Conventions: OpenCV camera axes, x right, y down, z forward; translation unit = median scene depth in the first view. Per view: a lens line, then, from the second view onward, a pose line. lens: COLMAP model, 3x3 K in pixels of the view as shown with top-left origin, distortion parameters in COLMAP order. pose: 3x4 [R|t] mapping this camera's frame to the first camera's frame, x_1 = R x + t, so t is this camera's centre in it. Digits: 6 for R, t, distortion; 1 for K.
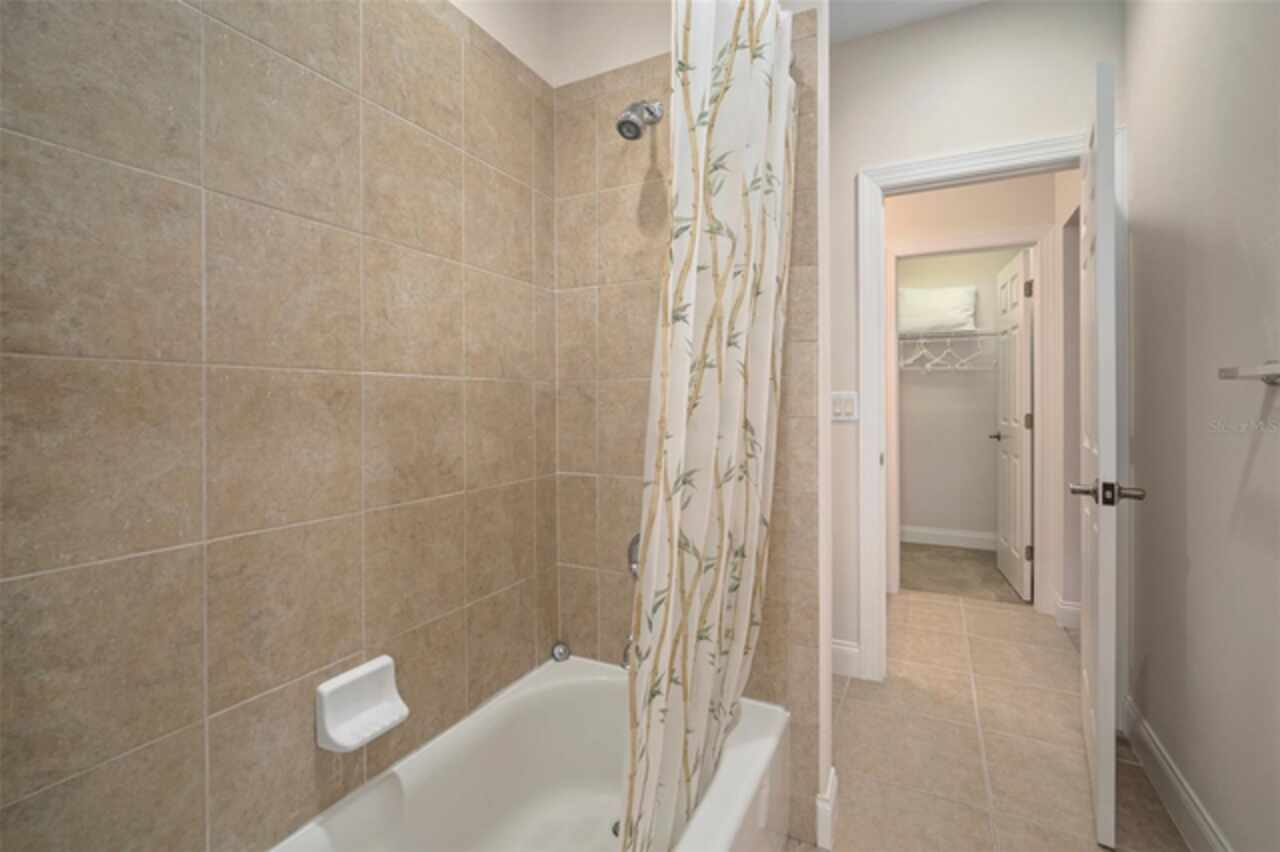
lens RADIAL K [[578.7, 0, 641.9], [0, 578.7, 402.0], [0, 0, 1]] dist [-0.007623, 0.001498]
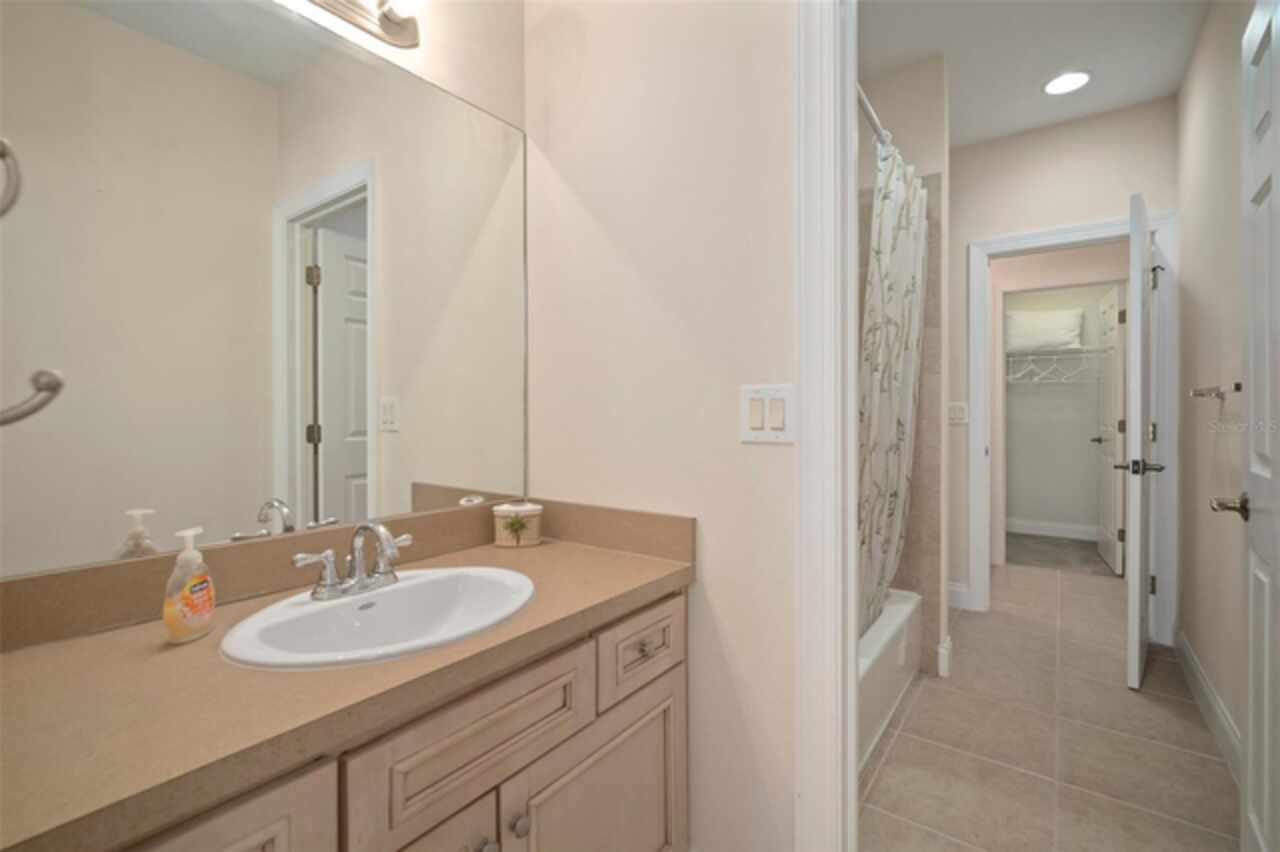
lens RADIAL K [[578.7, 0, 639.8], [0, 578.7, 418.7], [0, 0, 1]] dist [-0.007623, 0.001498]
pose [[0.986179, 0.001555, -0.165677, -0.160315], [0.000508, 0.999923, 0.012405, 0.002918], [0.165684, -0.012317, 0.986102, -0.457788]]
